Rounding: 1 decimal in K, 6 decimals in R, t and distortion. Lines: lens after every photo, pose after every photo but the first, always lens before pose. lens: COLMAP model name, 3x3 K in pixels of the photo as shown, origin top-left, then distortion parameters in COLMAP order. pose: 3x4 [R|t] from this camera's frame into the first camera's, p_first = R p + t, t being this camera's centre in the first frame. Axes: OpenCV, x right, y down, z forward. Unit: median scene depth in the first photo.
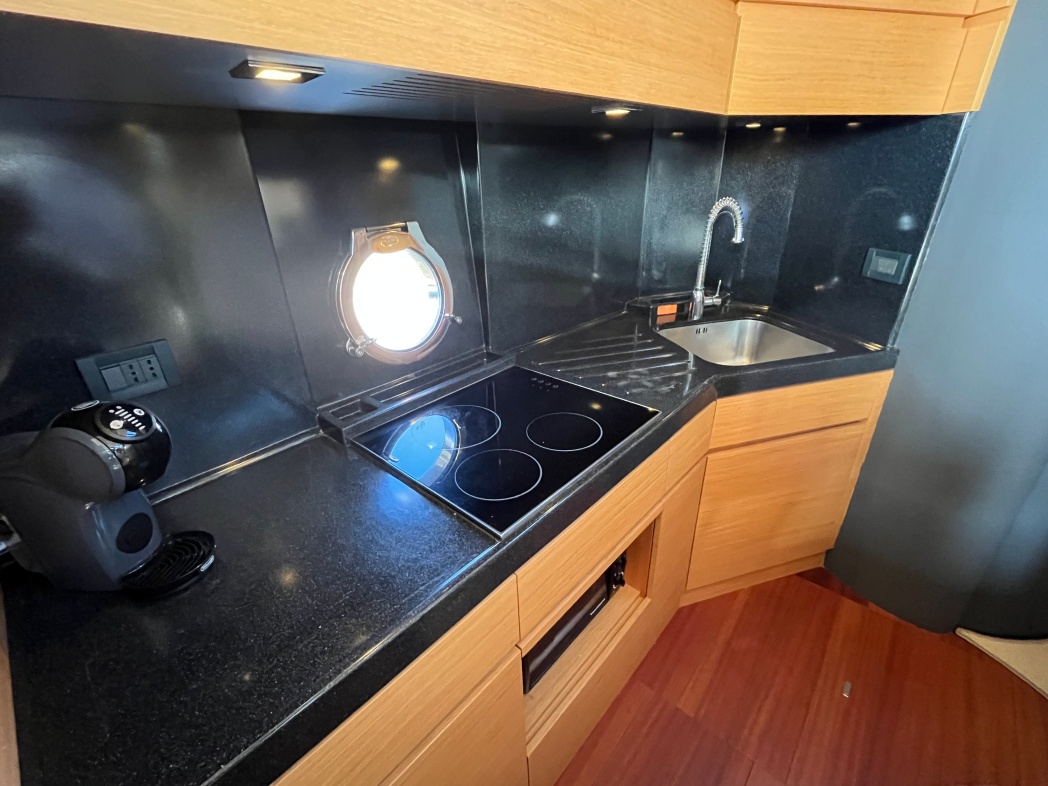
lens RADIAL K [[473.6, 0, 522.0], [0, 473.6, 391.8], [0, 0, 1]] dist [-0.004200, -0.000157]
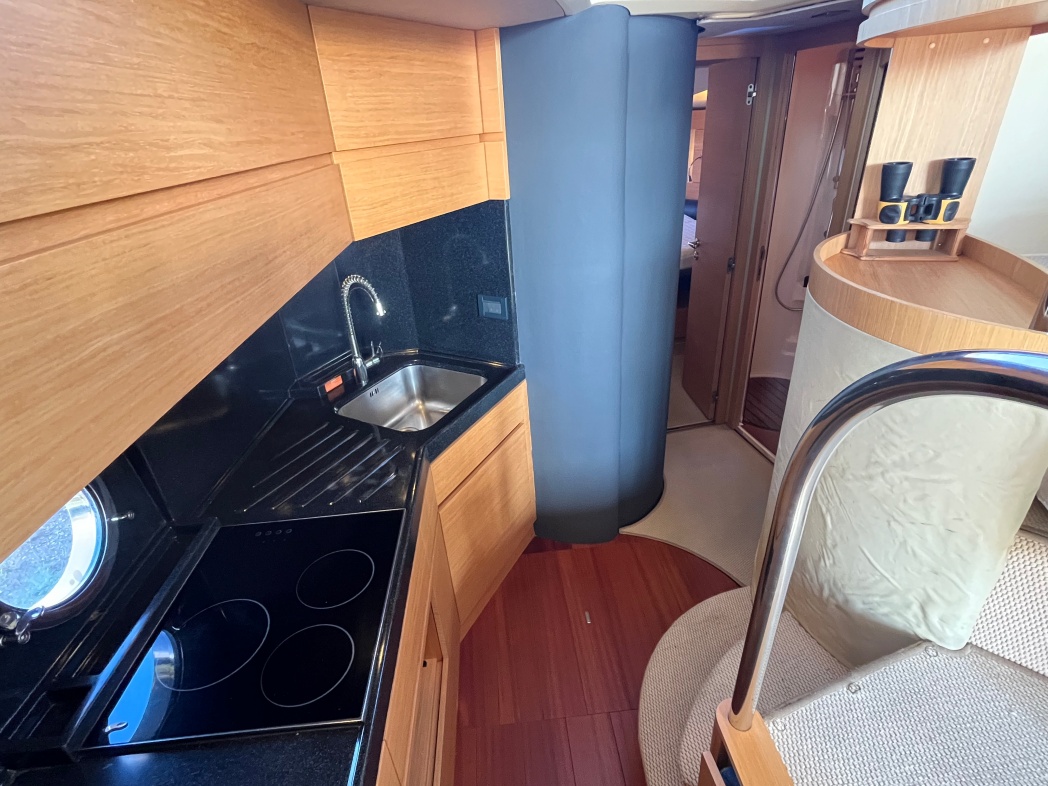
lens RADIAL K [[517.4, 0, 534.2], [0, 517.4, 390.8], [0, 0, 1]] dist [-0.002665, -0.000694]
pose [[0.692570, -0.340479, 0.635941, -0.116083], [0.352139, 0.928994, 0.113881, -0.166767], [-0.629559, 0.145069, 0.763289, -0.102340]]
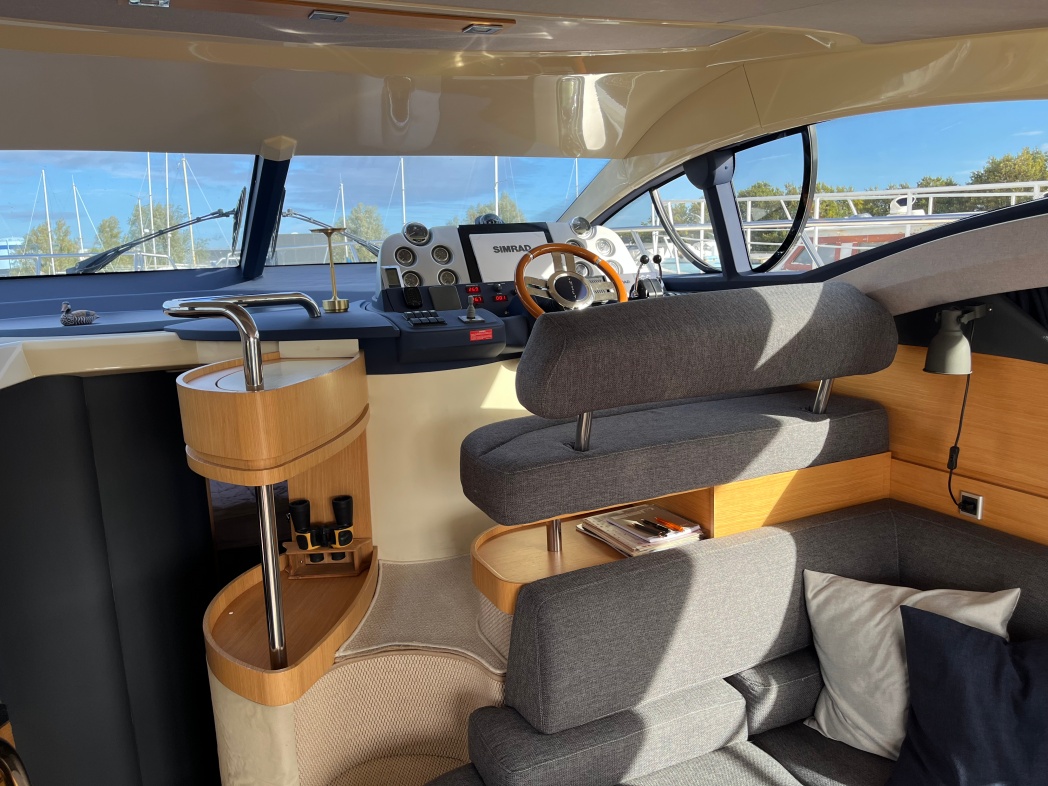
lens RADIAL K [[796.8, 0, 524.2], [0, 796.8, 397.9], [0, 0, 1]] dist [0.076133, -0.124735]
pose [[0.425541, -0.140012, 0.894042, -0.294986], [0.425397, 0.902944, -0.061072, -0.101848], [-0.798719, 0.406311, 0.443800, -1.132686]]
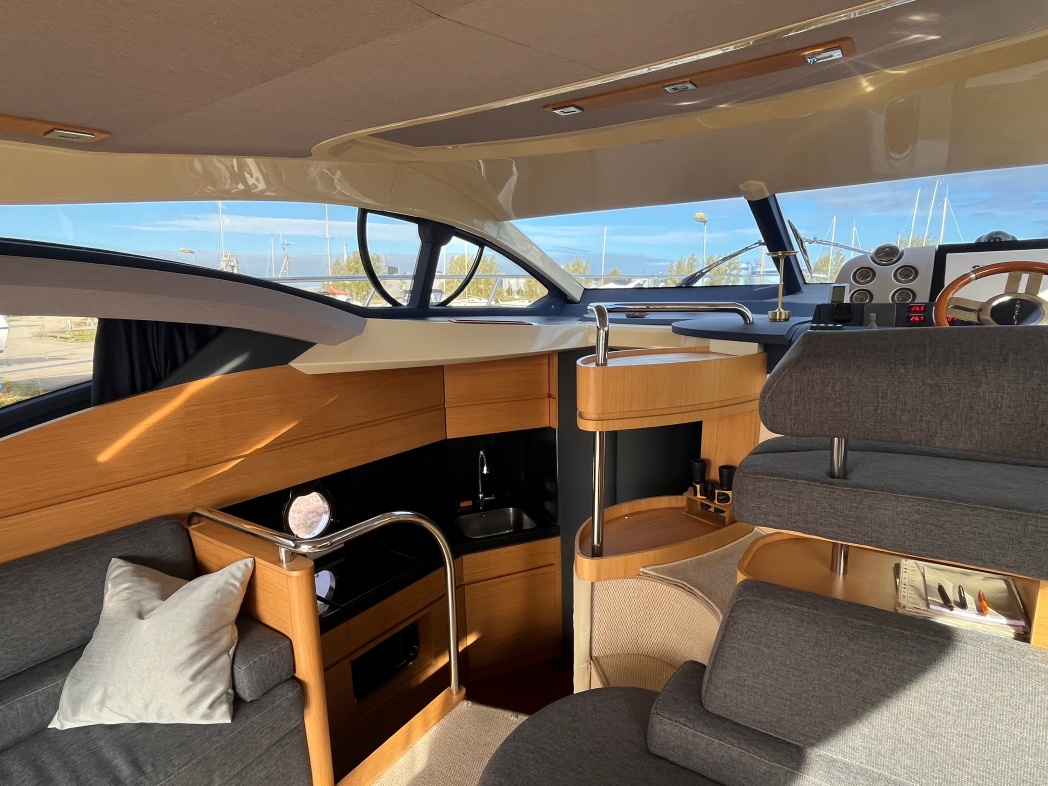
lens RADIAL K [[566.9, 0, 522.2], [0, 566.9, 394.1], [0, 0, 1]] dist [-0.002420, -0.000674]
pose [[0.992783, 0.001393, 0.119918, 0.320755], [0.032911, 0.958379, -0.283596, 0.052462], [-0.115322, 0.285496, 0.951416, -1.431758]]
